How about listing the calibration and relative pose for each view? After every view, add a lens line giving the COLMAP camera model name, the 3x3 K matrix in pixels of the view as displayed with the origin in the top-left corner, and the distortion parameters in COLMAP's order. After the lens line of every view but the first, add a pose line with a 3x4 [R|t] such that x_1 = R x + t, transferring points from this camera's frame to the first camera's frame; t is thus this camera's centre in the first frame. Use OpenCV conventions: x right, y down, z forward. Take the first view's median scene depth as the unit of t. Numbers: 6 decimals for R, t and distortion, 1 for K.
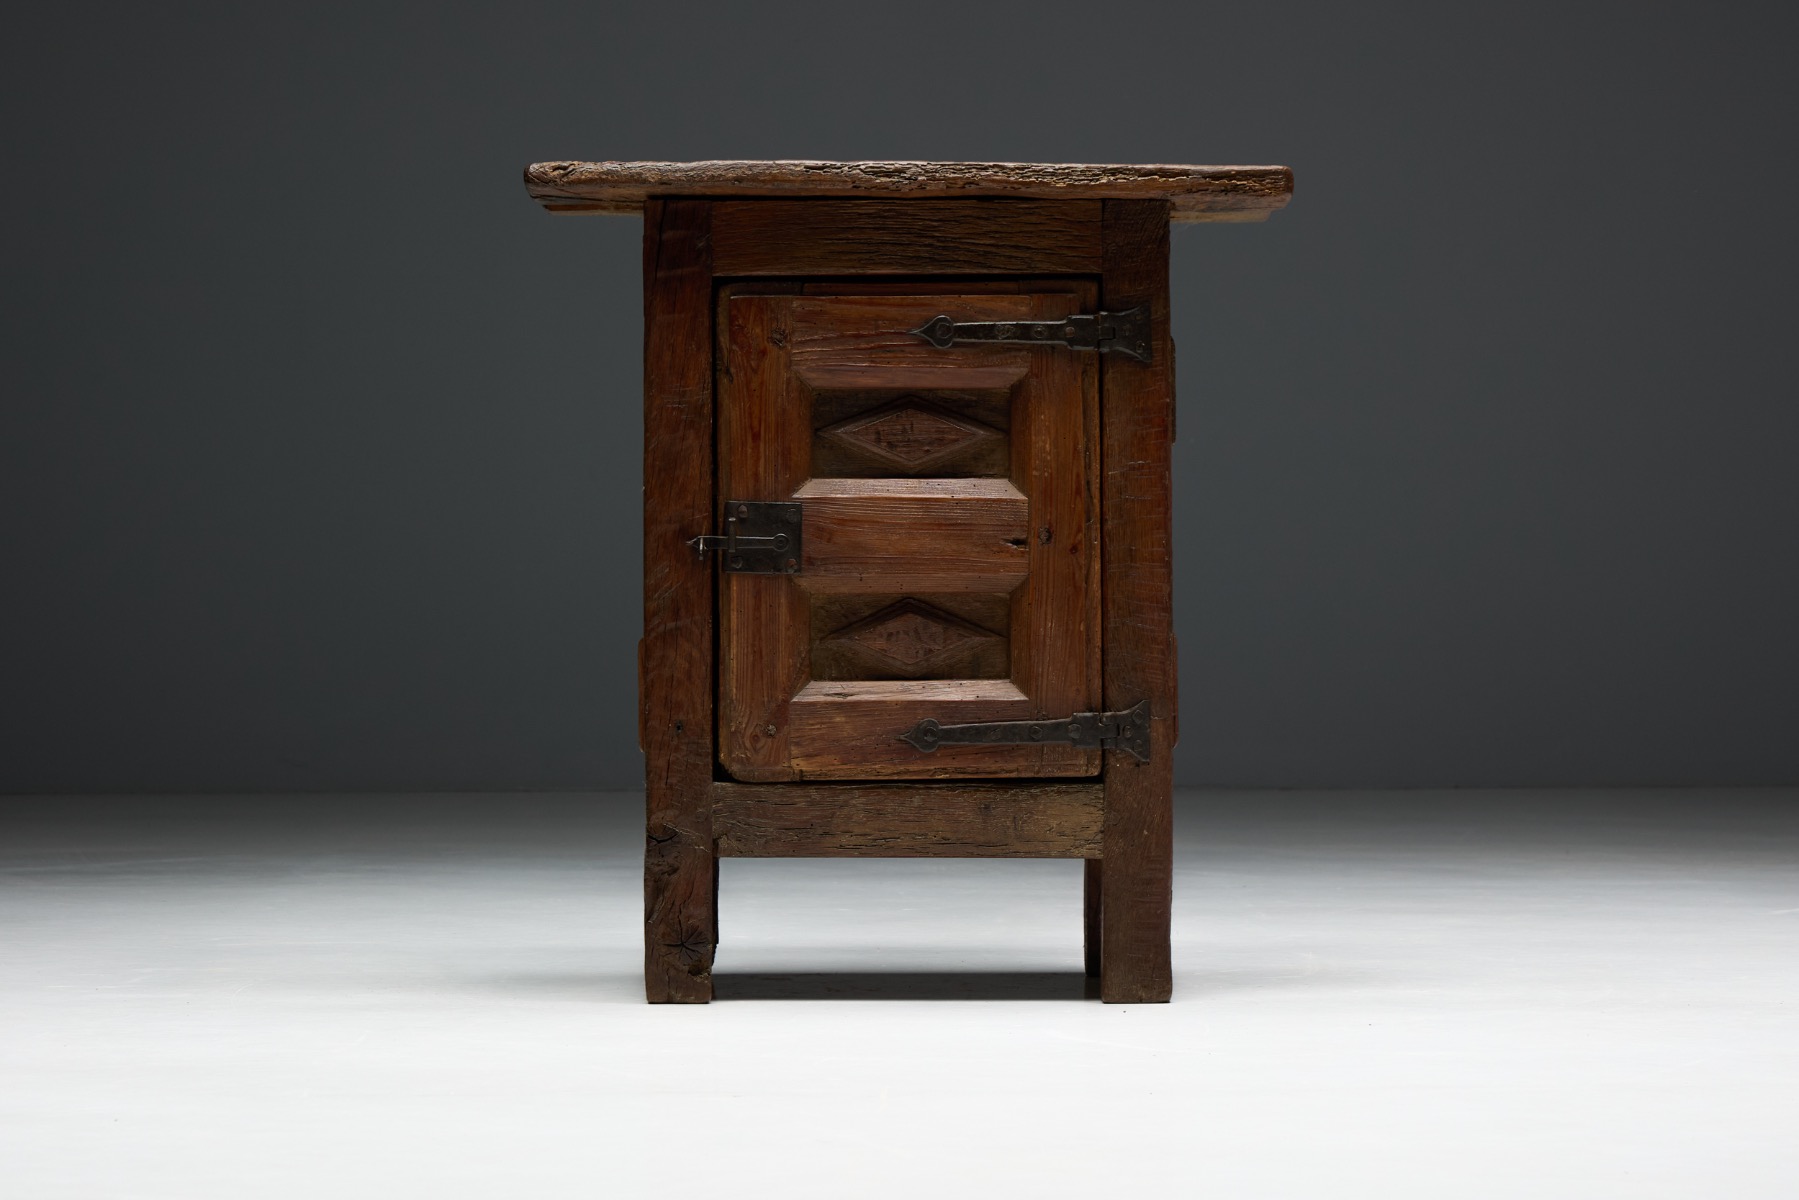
lens RADIAL K [[5088.3, 0, 902.4], [0, 5088.3, 604.8], [0, 0, 1]] dist [-0.044359, 0.000000]
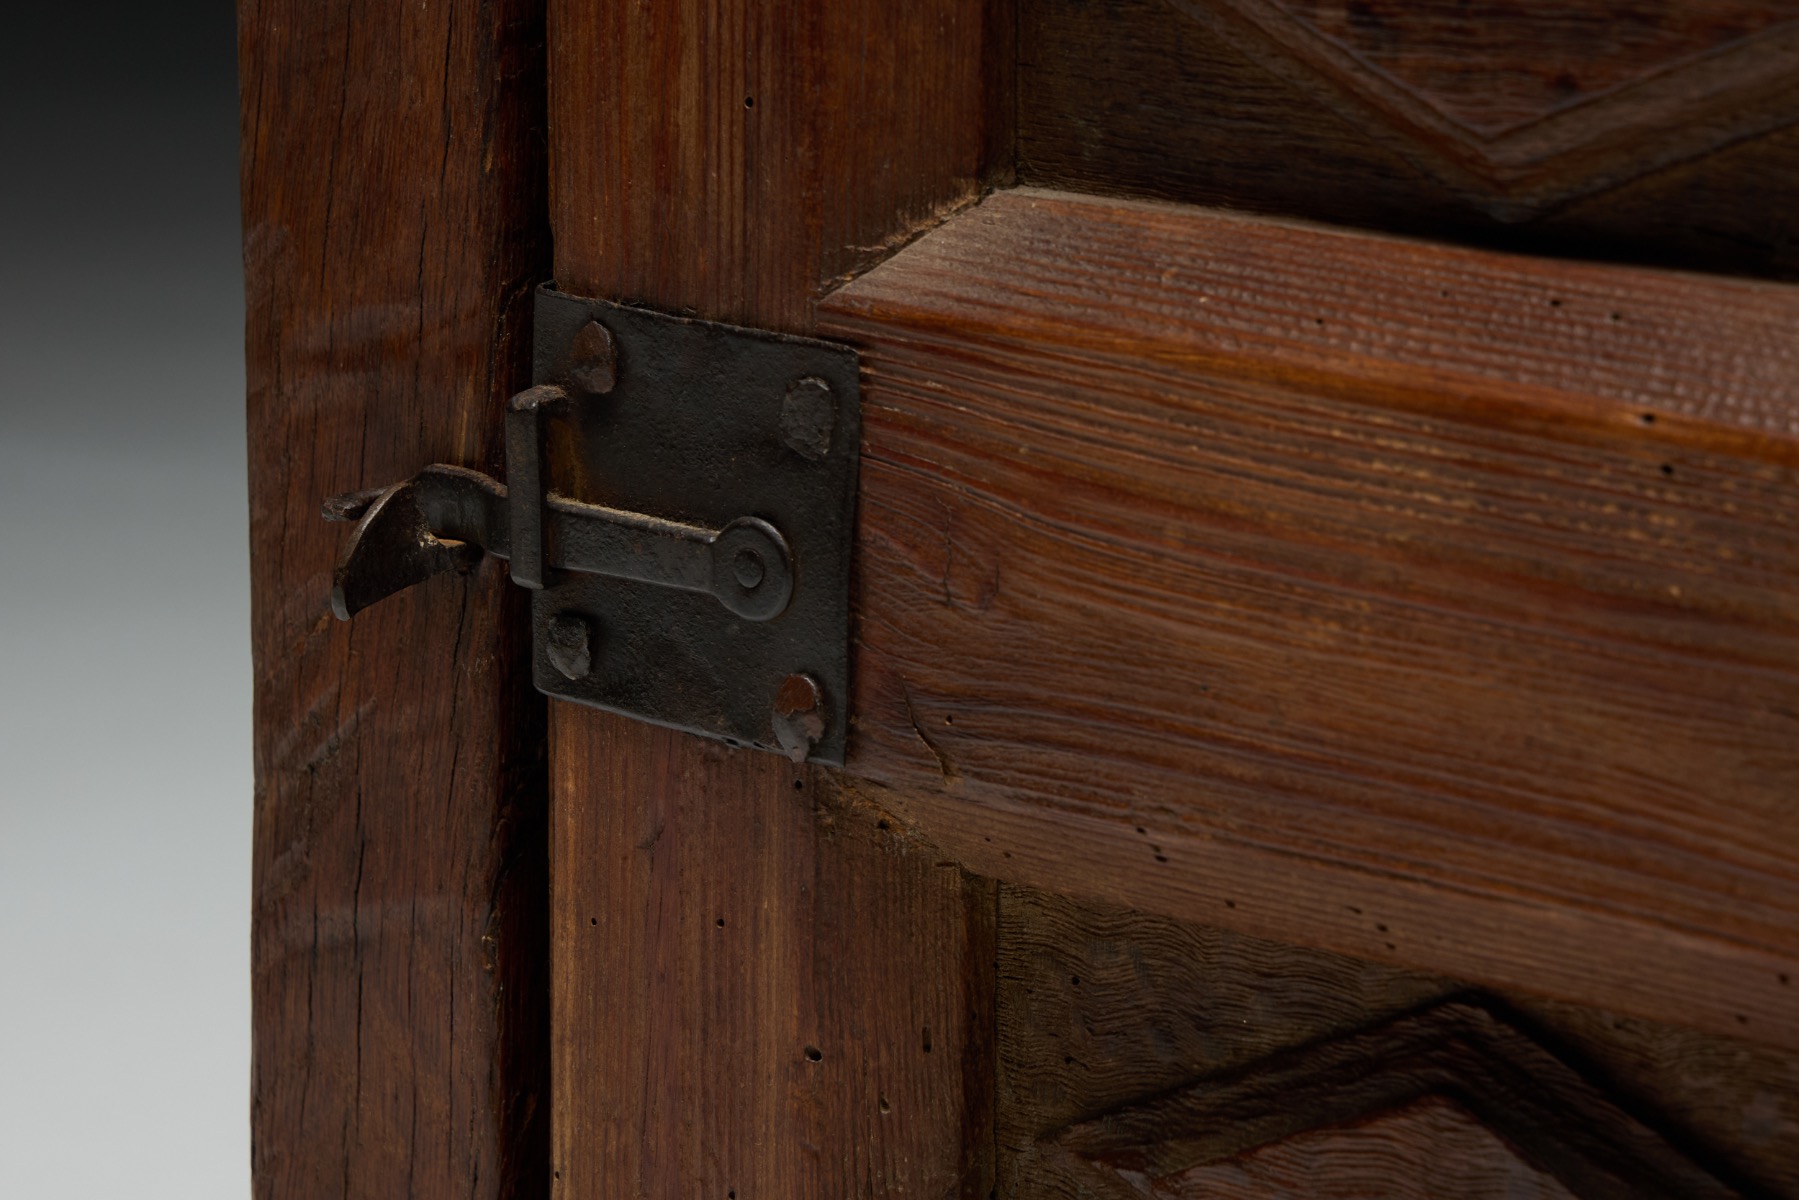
lens RADIAL K [[5088.3, 0, 906.2], [0, 5088.3, 598.9], [0, 0, 1]] dist [-0.044359, 0.000000]
pose [[0.760831, 0.138925, -0.633905, 0.085688], [-0.020886, 0.981553, 0.190046, -0.042938], [0.648613, -0.131353, 0.749698, 0.877014]]
